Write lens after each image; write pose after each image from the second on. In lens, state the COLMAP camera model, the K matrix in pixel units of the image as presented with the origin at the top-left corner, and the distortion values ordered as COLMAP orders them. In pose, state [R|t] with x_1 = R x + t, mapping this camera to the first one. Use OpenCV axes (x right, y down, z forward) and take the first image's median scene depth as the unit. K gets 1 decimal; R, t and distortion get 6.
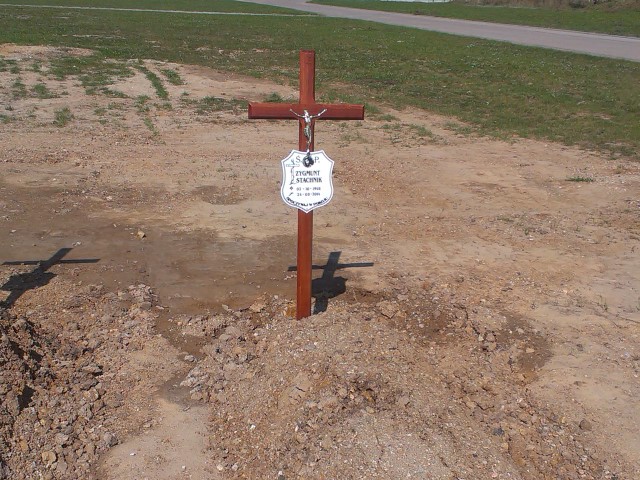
lens RADIAL K [[869.1, 0, 328.4], [0, 869.1, 237.9], [0, 0, 1]] dist [0.112615, -0.126914]
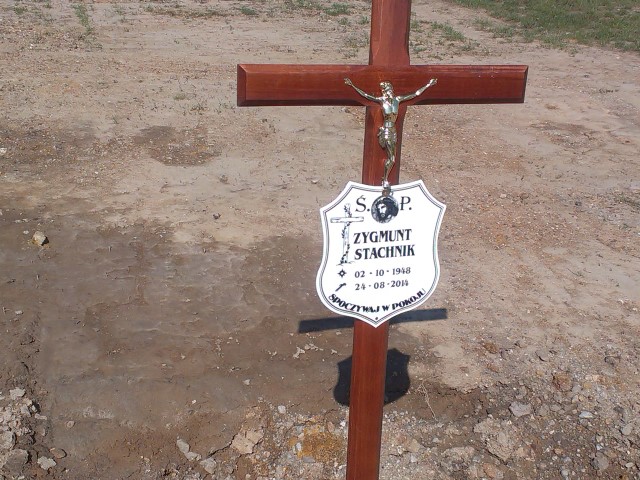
lens RADIAL K [[869.1, 0, 328.4], [0, 869.1, 237.9], [0, 0, 1]] dist [0.112615, -0.126914]
pose [[0.999170, 0.010227, 0.039423, -0.042831], [-0.015582, 0.990306, 0.138023, -0.085246], [-0.037629, -0.138523, 0.989644, 0.395481]]
